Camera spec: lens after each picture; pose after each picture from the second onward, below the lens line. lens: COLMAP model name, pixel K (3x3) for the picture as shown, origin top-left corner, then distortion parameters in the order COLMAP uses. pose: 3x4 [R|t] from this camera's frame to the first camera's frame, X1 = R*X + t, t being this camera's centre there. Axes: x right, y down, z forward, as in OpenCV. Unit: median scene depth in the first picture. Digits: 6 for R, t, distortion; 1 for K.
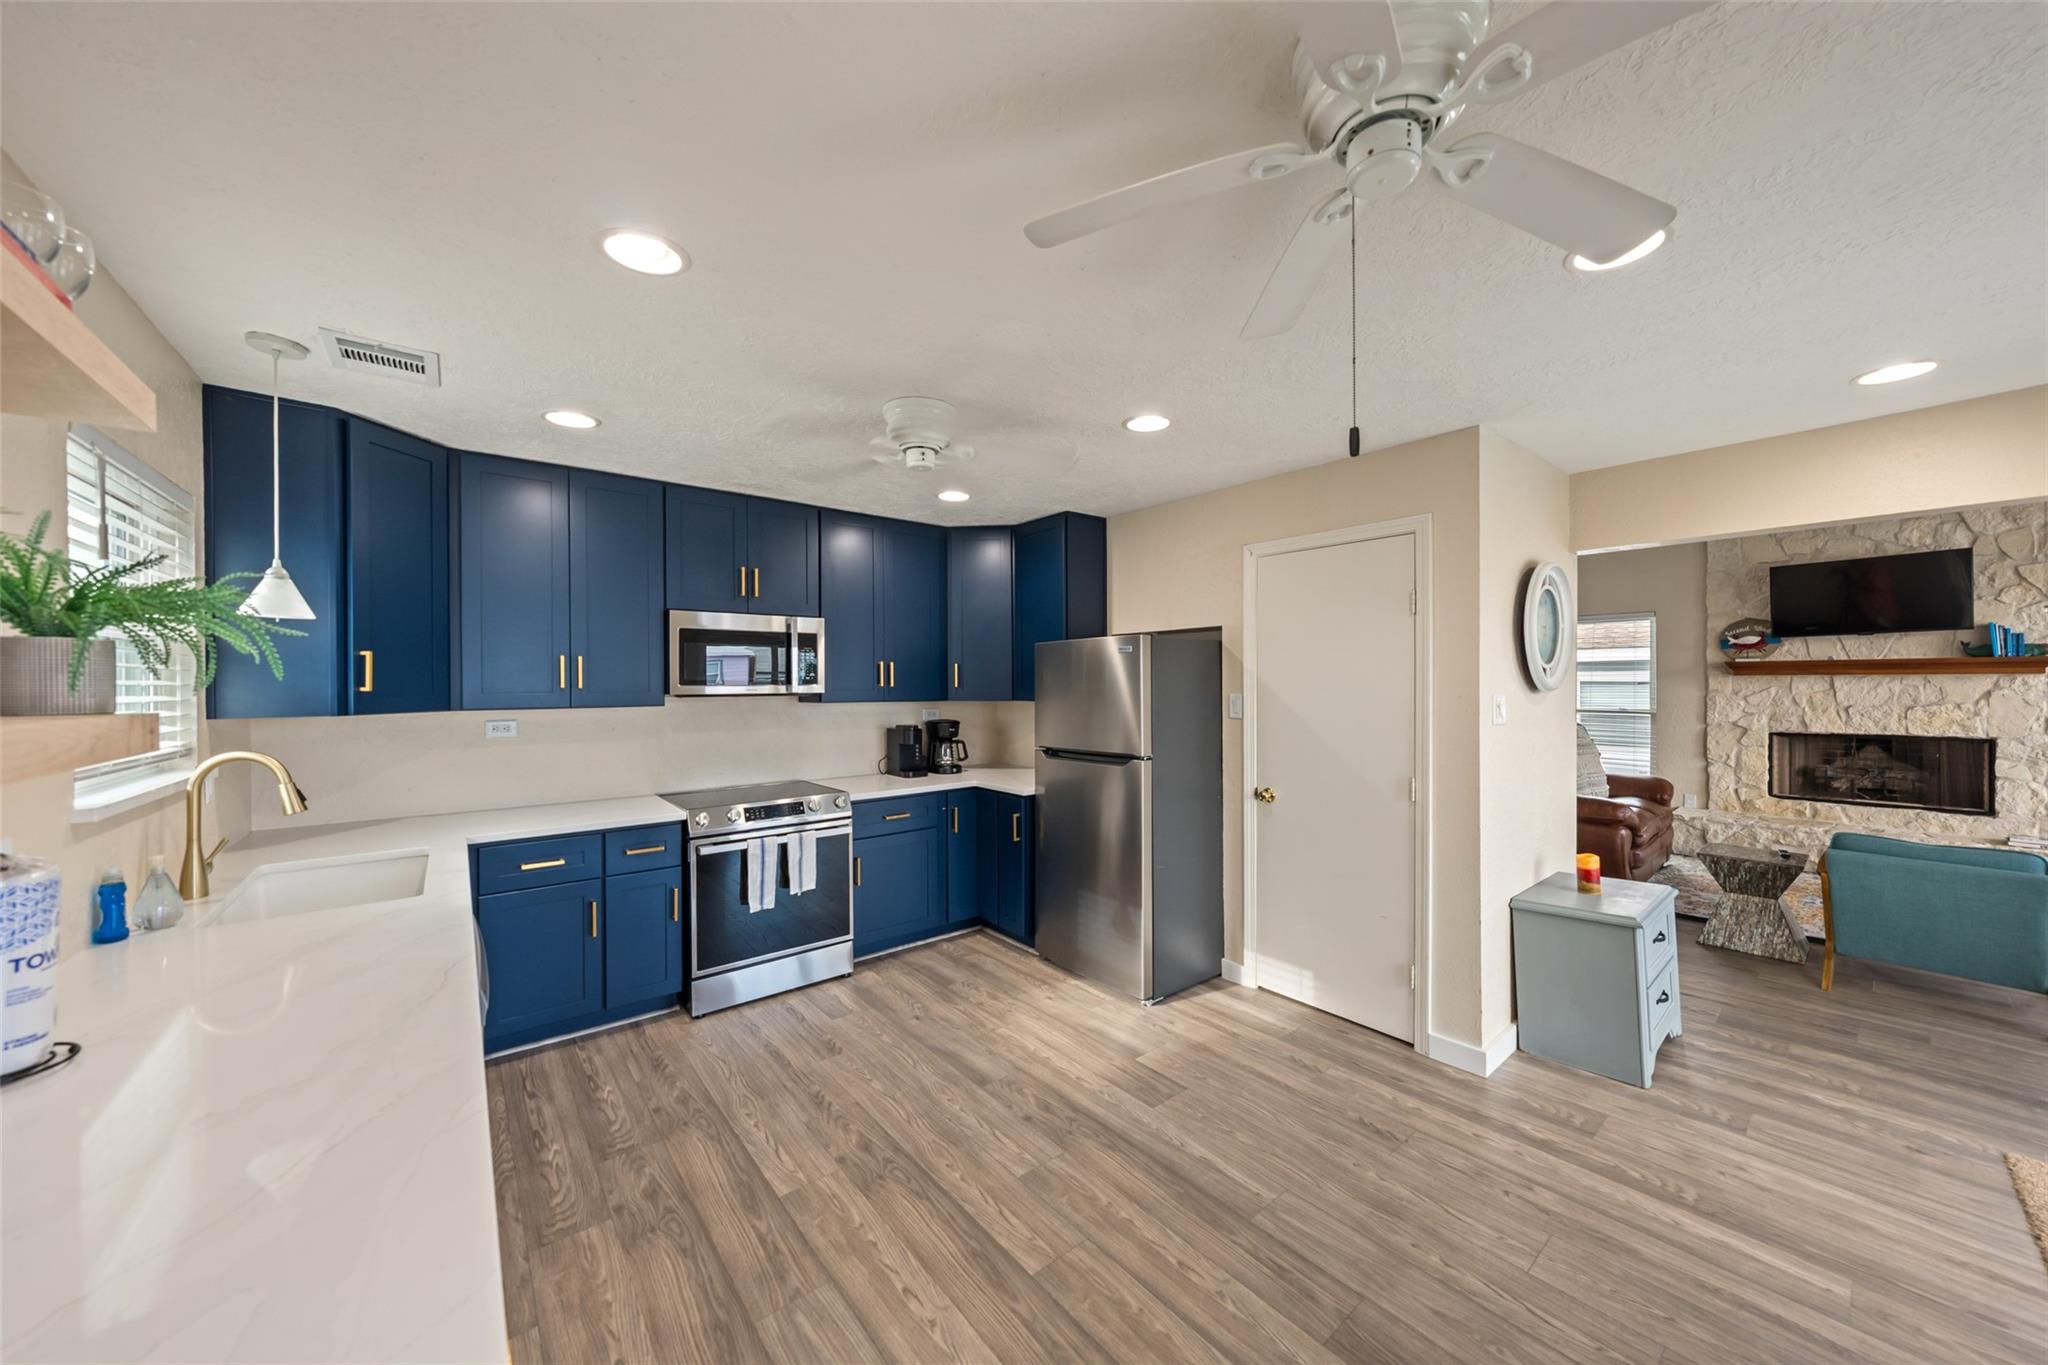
lens RADIAL K [[716.7, 0, 1024.0], [0, 716.7, 682.5], [0, 0, 1]] dist [-0.002556, -0.000140]
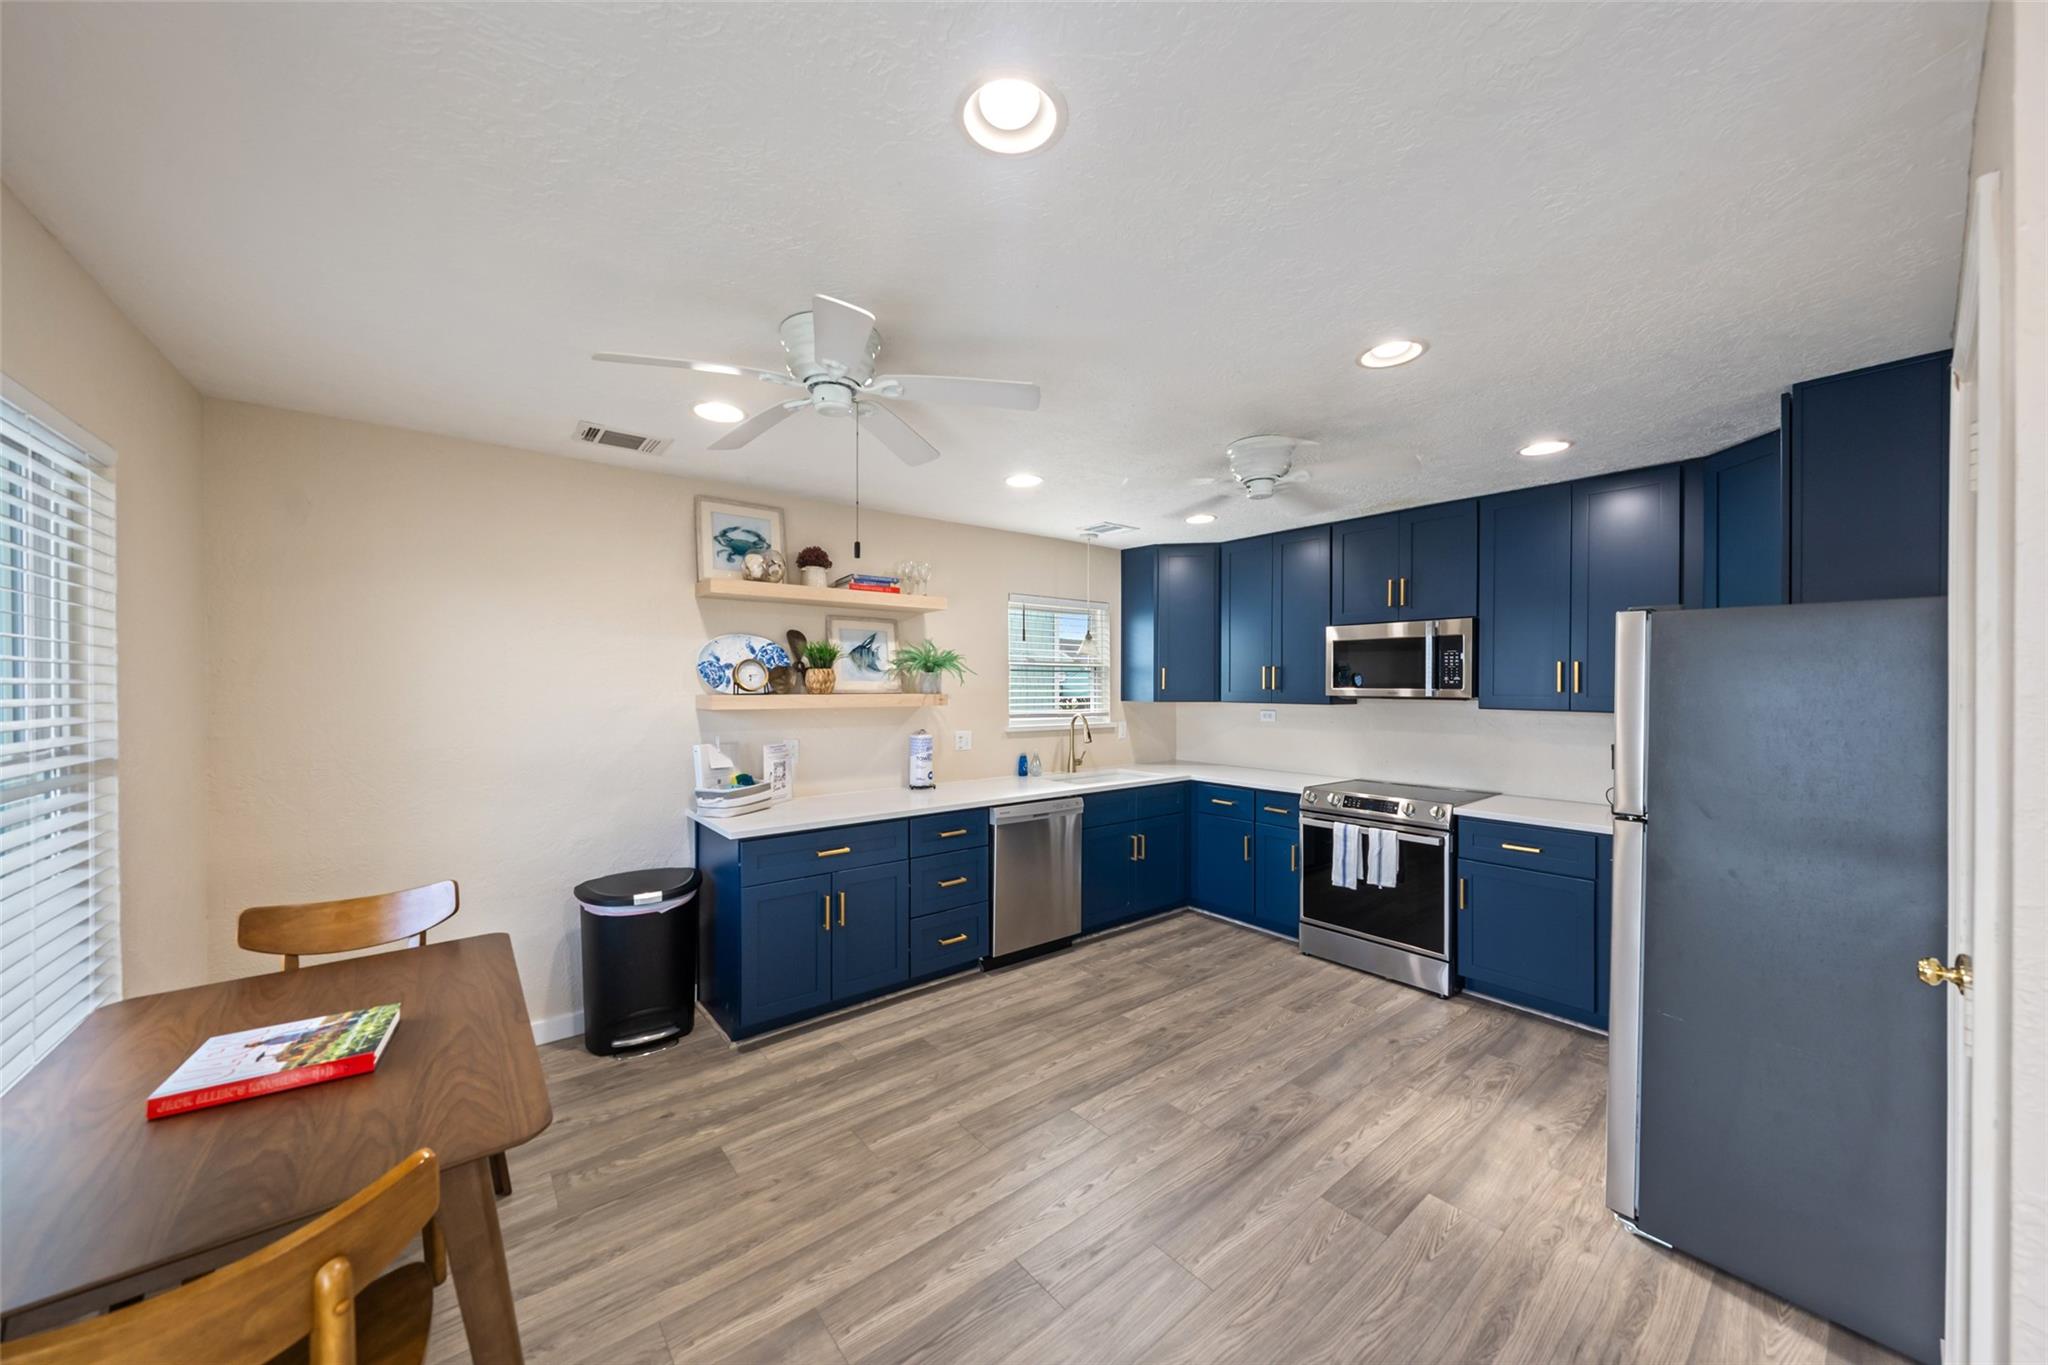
lens RADIAL K [[713.2, 0, 1020.1], [0, 713.2, 684.9], [0, 0, 1]] dist [-0.001430, 0.000020]
pose [[-0.001959, 0.004670, -0.999987, 0.861478], [-0.001729, 0.999988, 0.004673, -0.007113], [0.999997, 0.001738, -0.001951, 0.552806]]
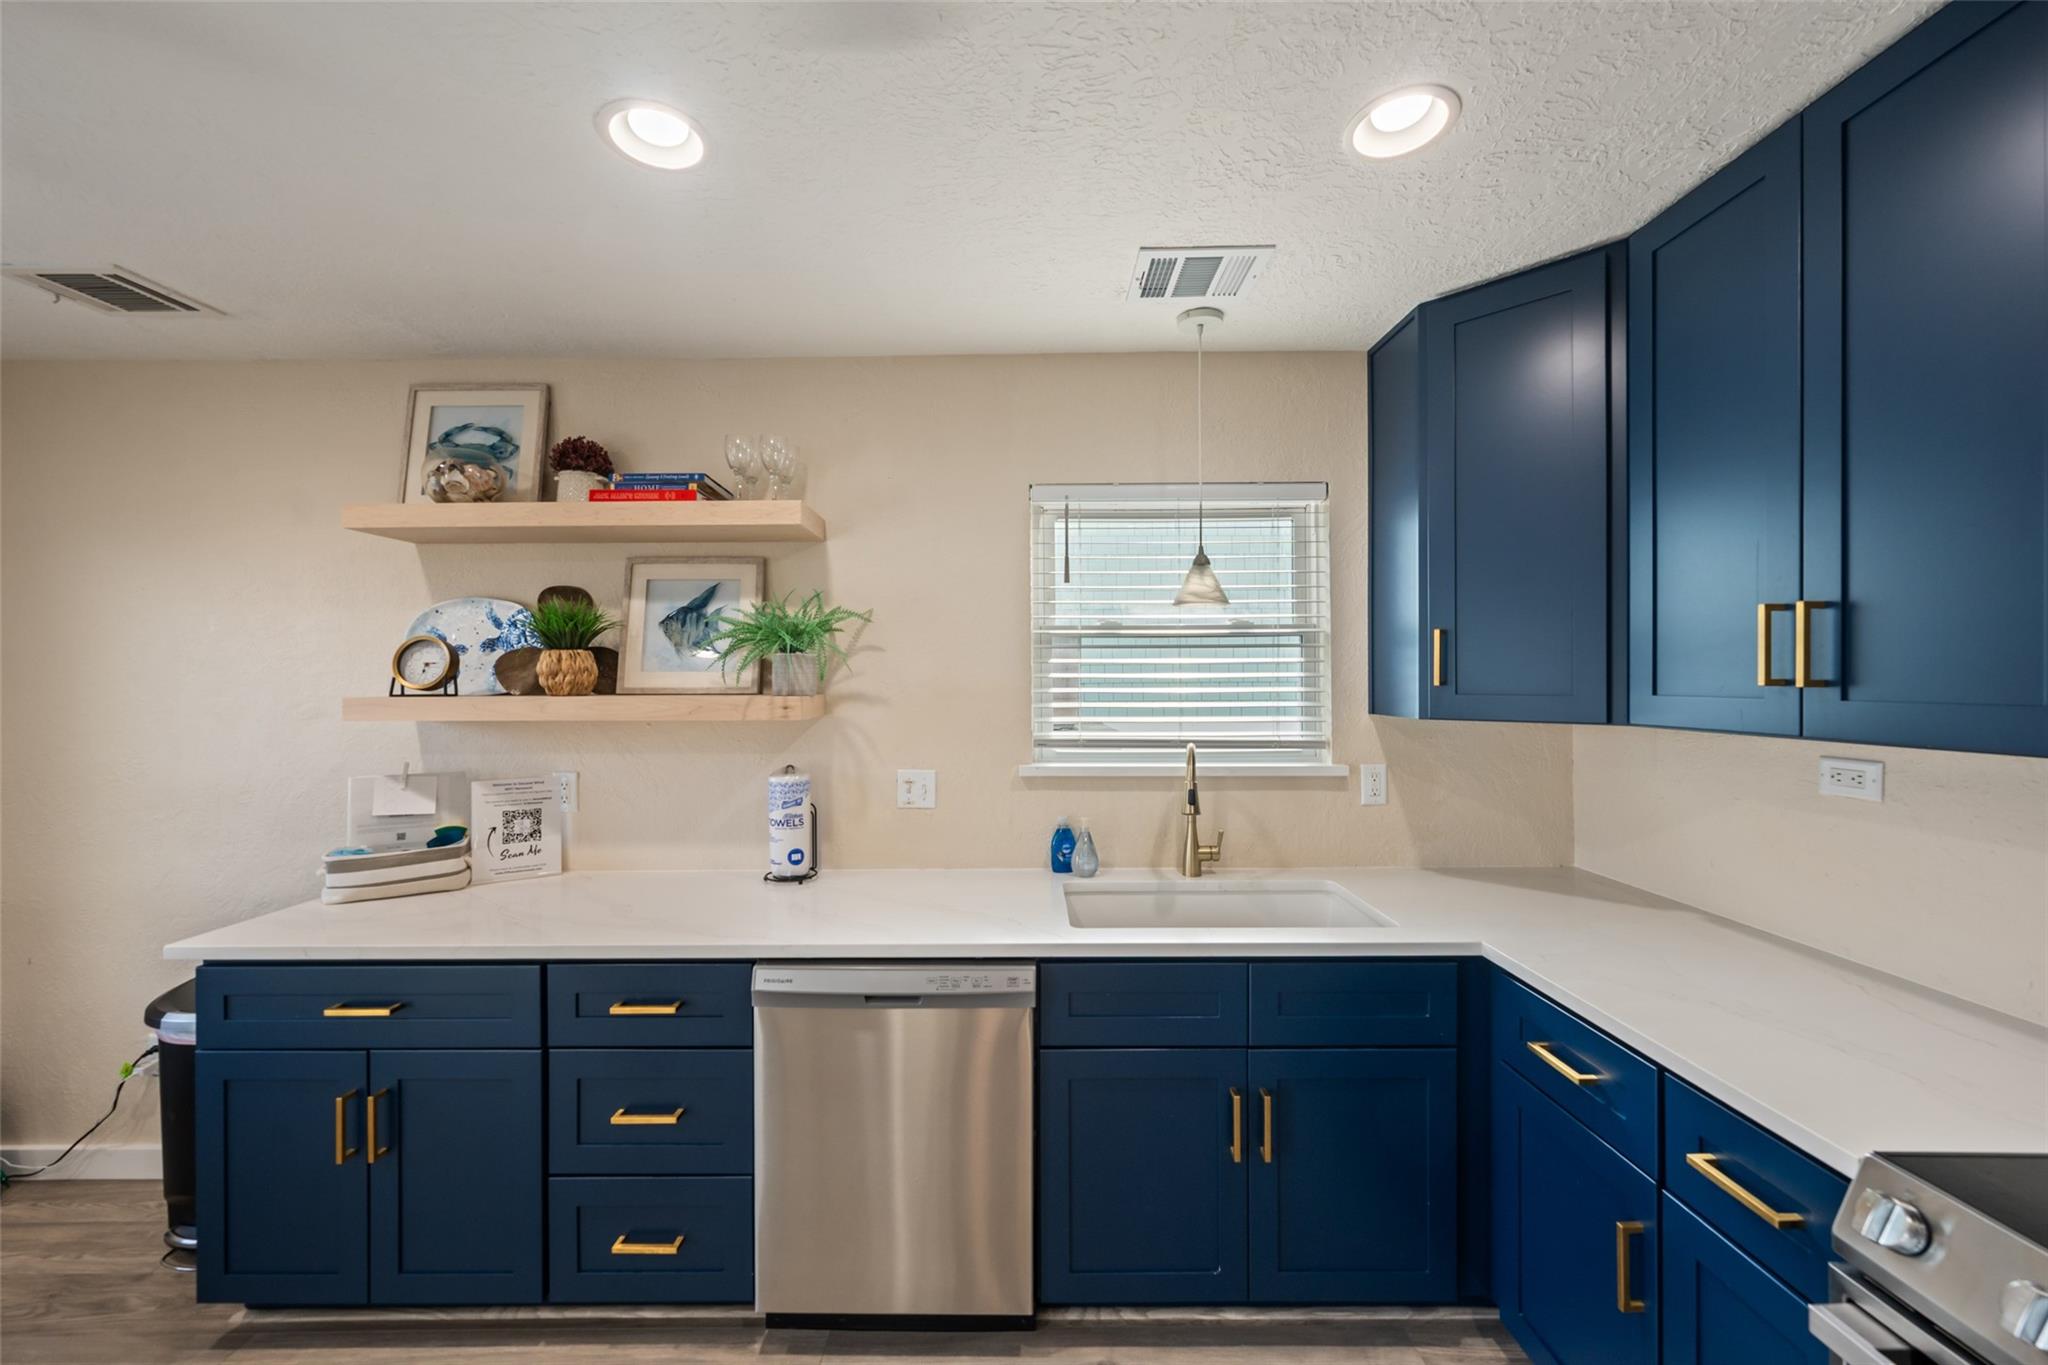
lens RADIAL K [[788.5, 0, 1019.7], [0, 788.5, 682.6], [0, 0, 1]] dist [-0.001559, -0.000161]
pose [[-0.623969, 0.008764, -0.781400, -0.050686], [0.006455, 0.999961, 0.006061, 0.000689], [0.781423, -0.001262, -0.624001, 1.029952]]
